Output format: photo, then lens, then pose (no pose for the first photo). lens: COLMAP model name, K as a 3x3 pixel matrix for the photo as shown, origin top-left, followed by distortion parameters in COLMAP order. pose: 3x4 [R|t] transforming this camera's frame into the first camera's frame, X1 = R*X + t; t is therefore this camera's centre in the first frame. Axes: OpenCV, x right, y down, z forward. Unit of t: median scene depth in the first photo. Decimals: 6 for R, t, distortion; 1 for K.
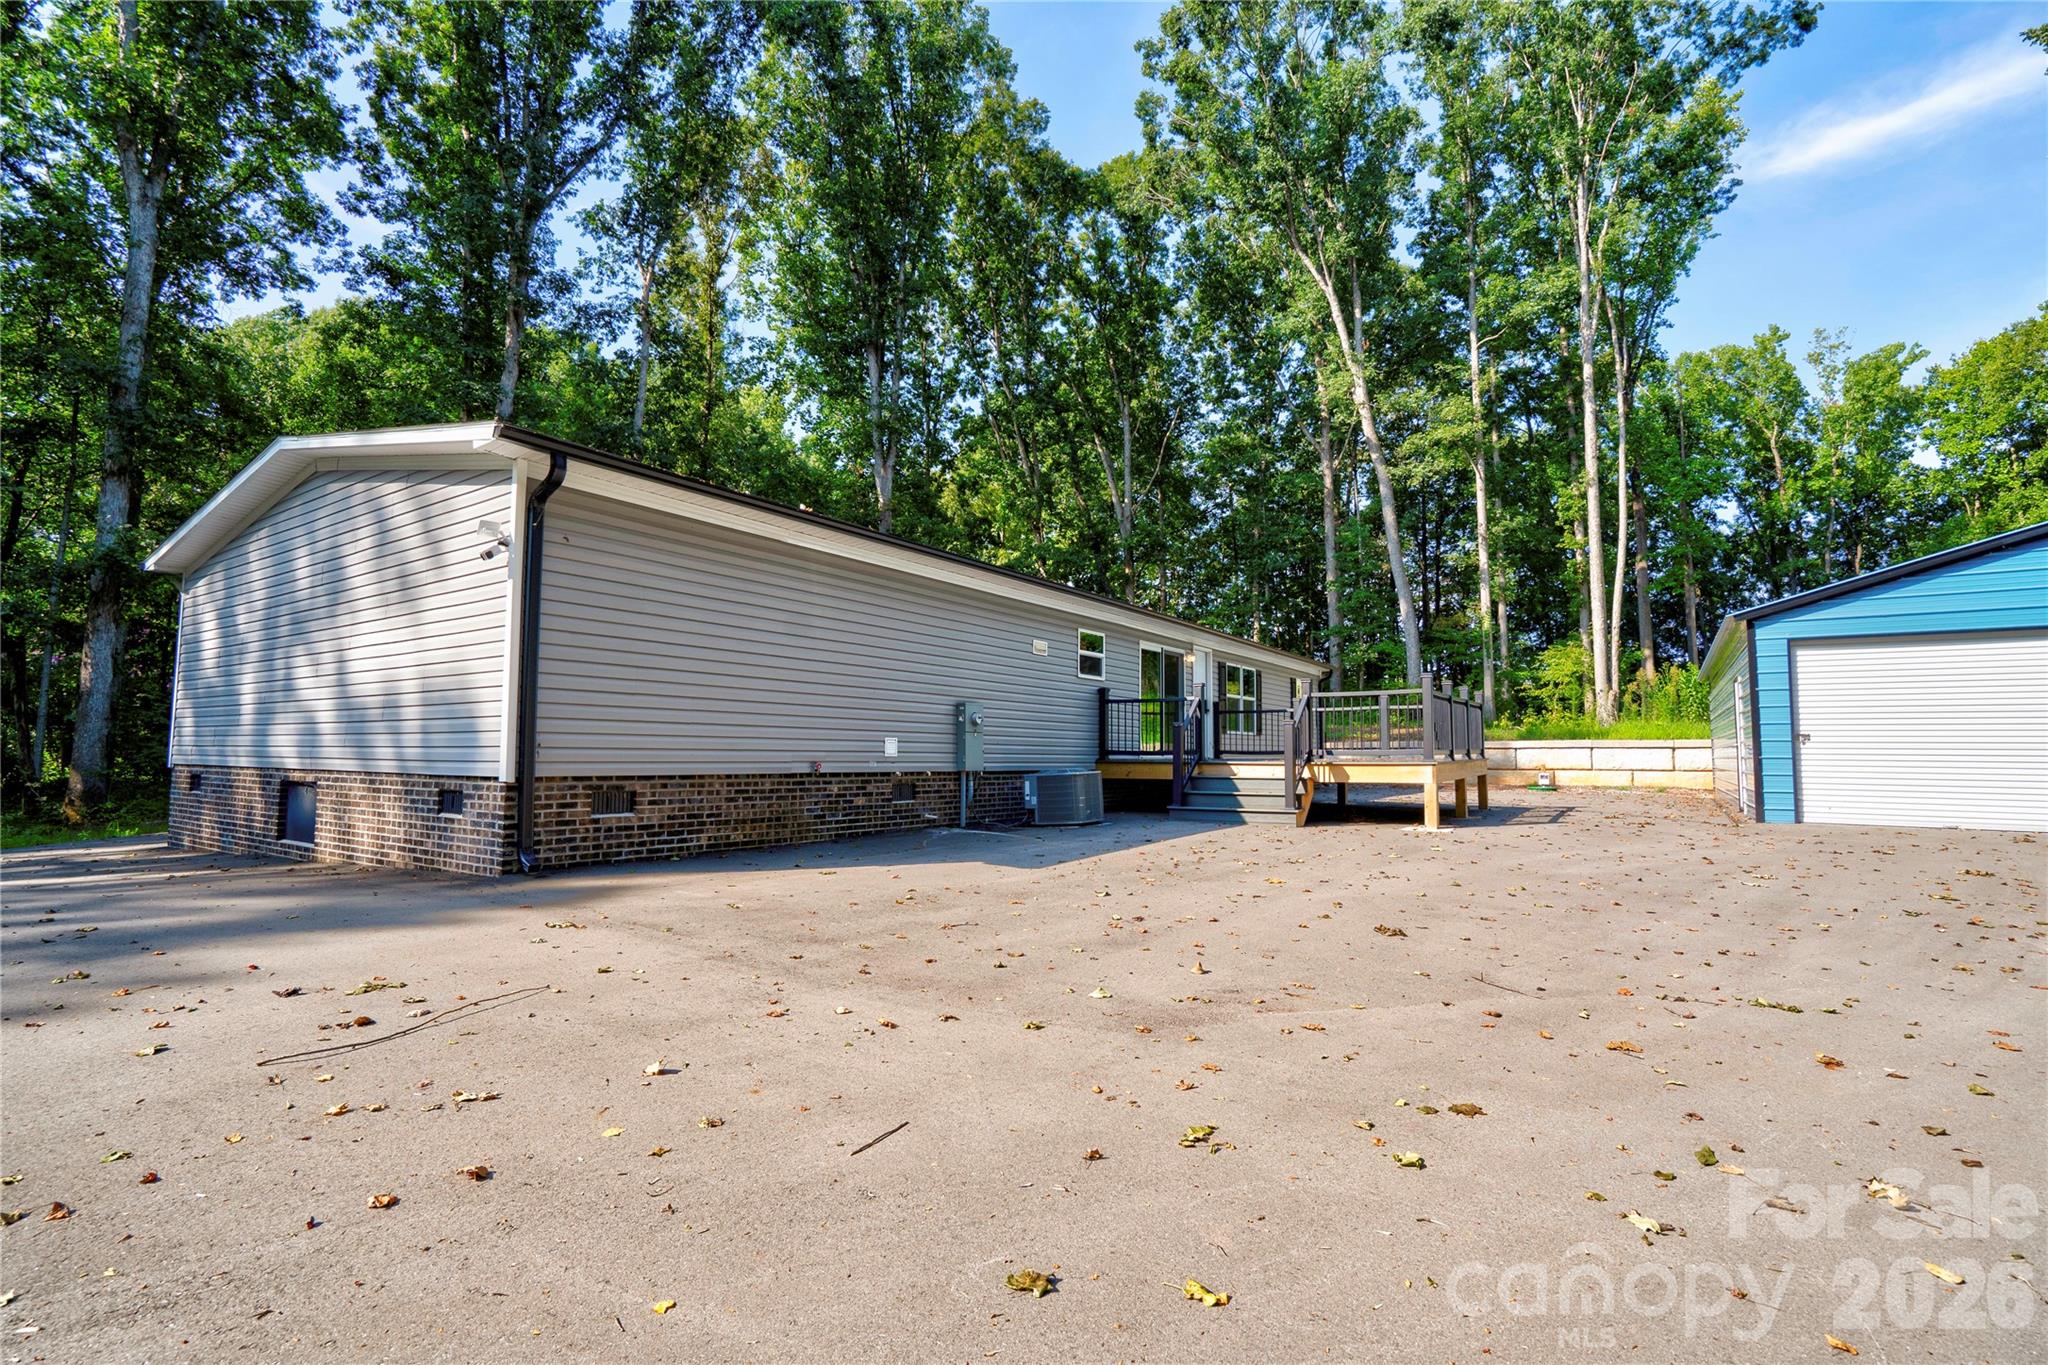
lens RADIAL K [[930.3, 0, 1014.7], [0, 930.3, 683.2], [0, 0, 1]] dist [-0.022672, 0.000110]
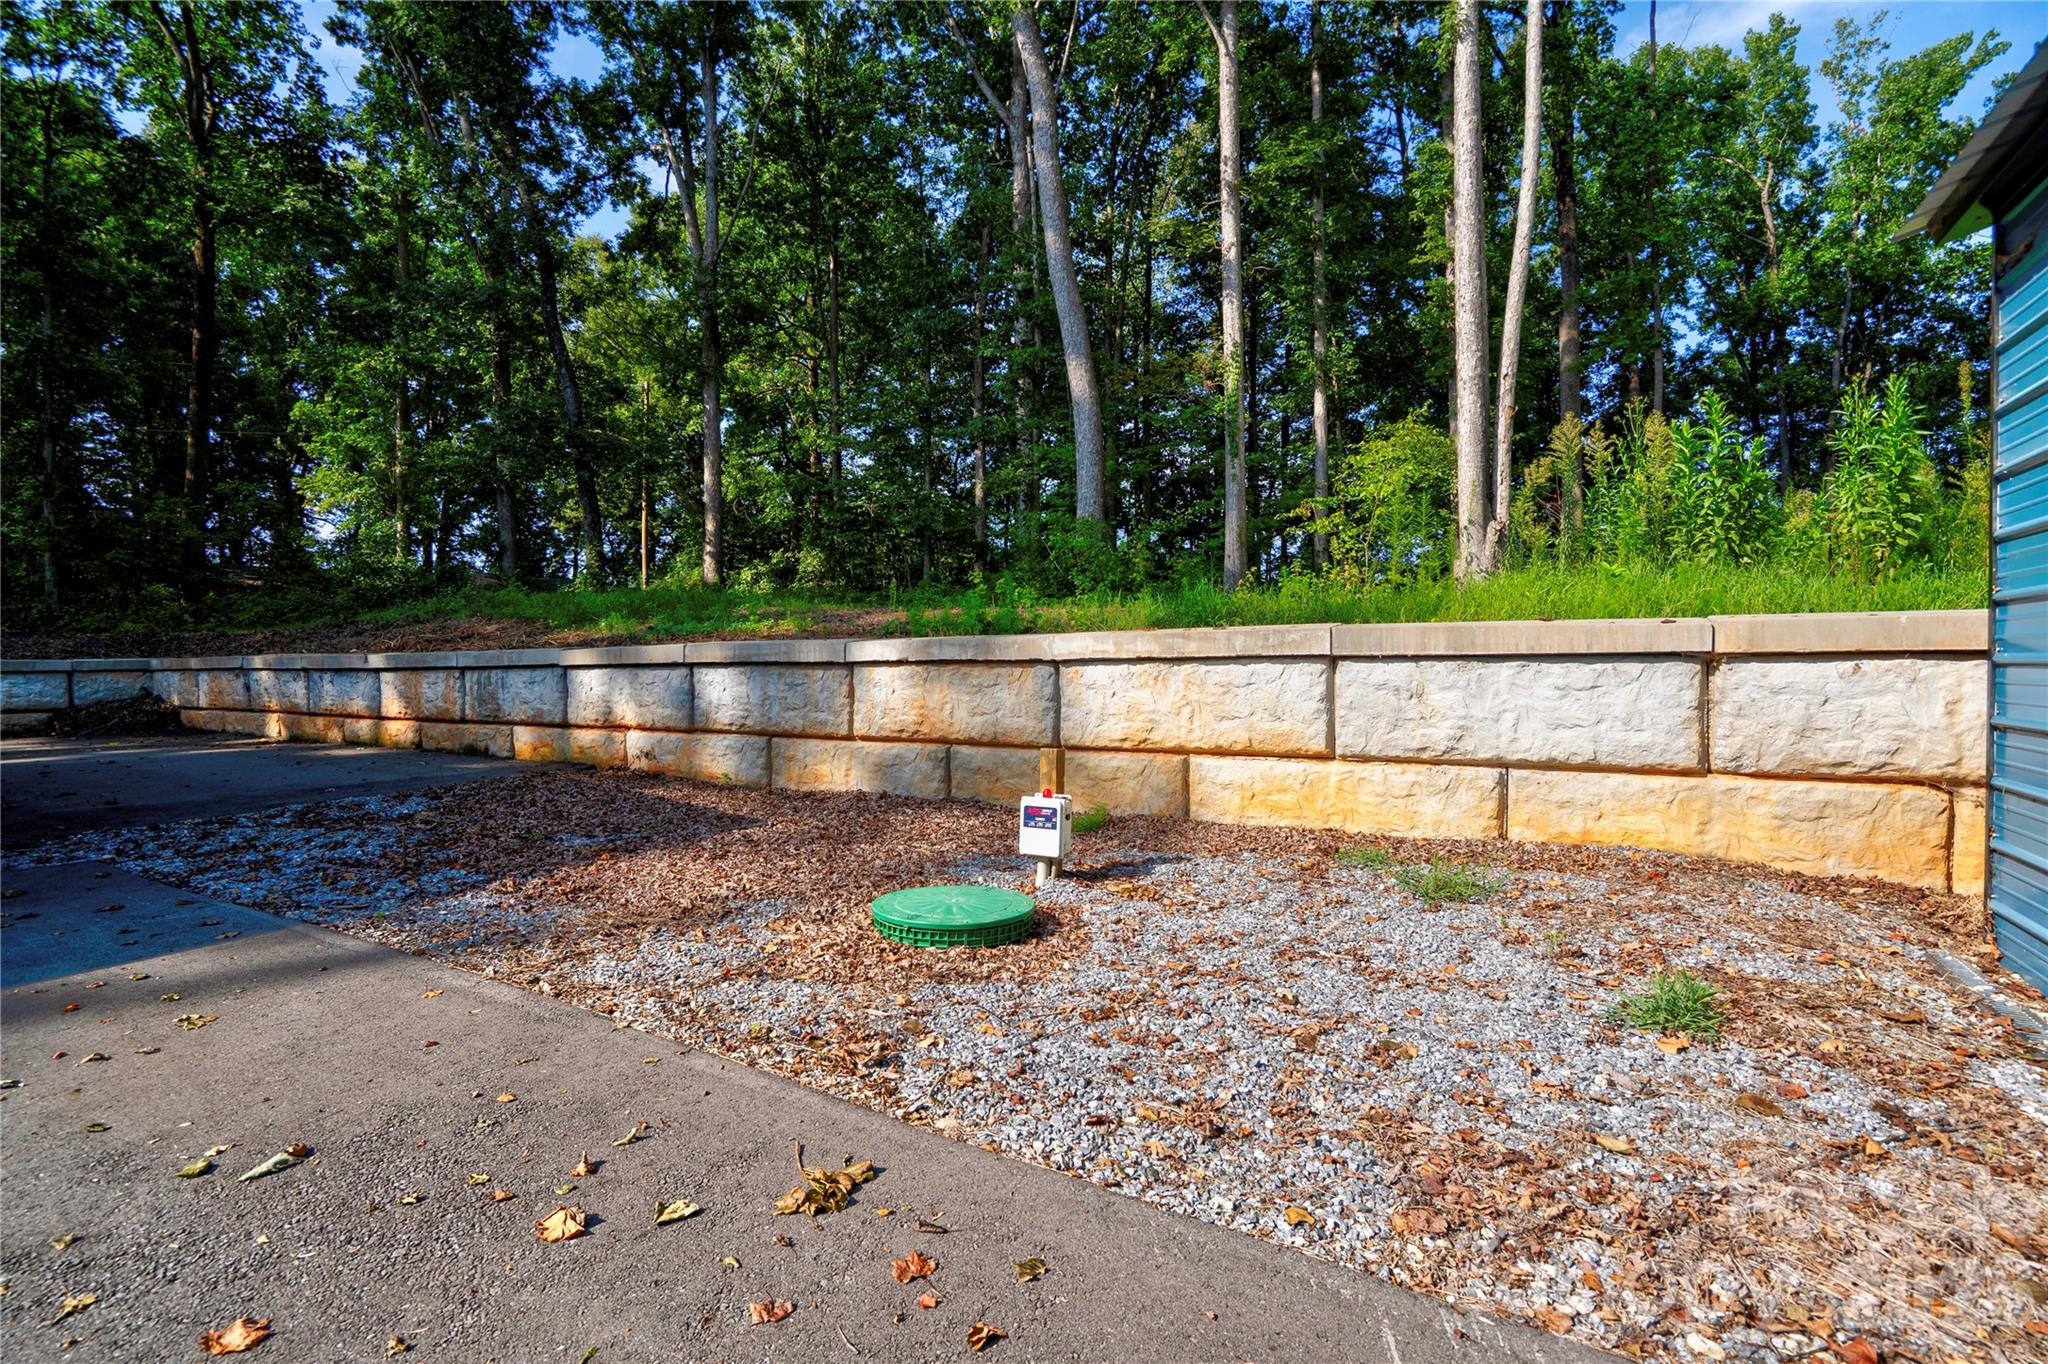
lens RADIAL K [[955.2, 0, 1010.0], [0, 955.2, 681.5], [0, 0, 1]] dist [-0.050680, 0.016168]
pose [[0.997503, -0.009740, 0.069949, 0.325465], [0.002949, 0.995324, 0.096545, 0.032756], [-0.070562, -0.096097, 0.992868, 0.476693]]
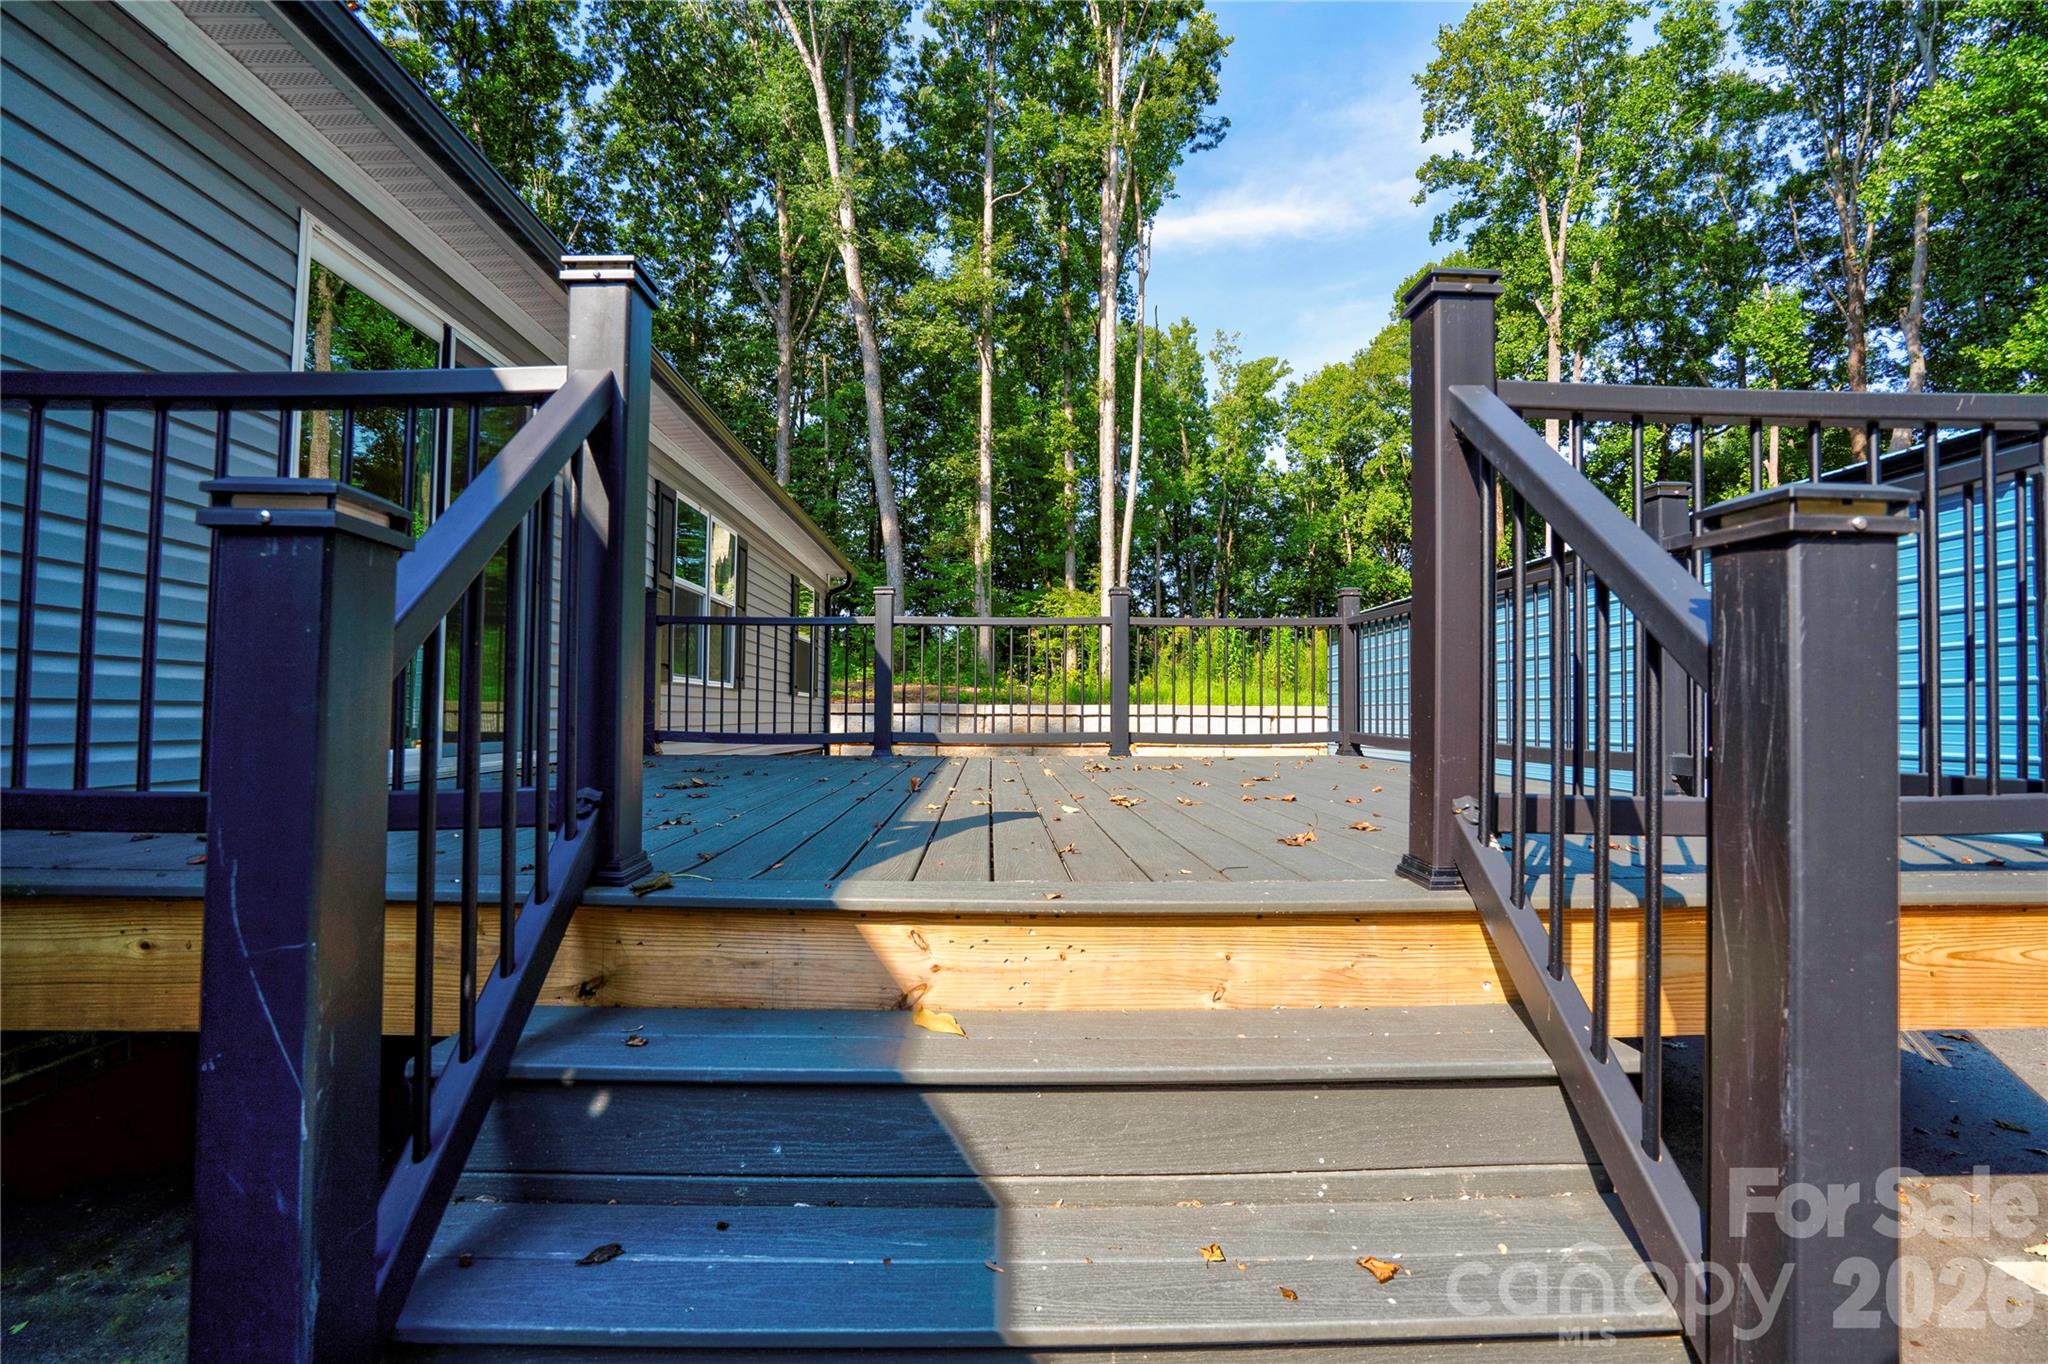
lens RADIAL K [[949.3, 0, 1008.6], [0, 949.3, 680.5], [0, 0, 1]] dist [-0.063992, 0.024637]
pose [[0.817249, 0.026461, 0.575677, 0.058719], [-0.052960, 0.998167, 0.029303, 0.017110], [-0.573846, -0.054435, 0.817152, 0.291377]]
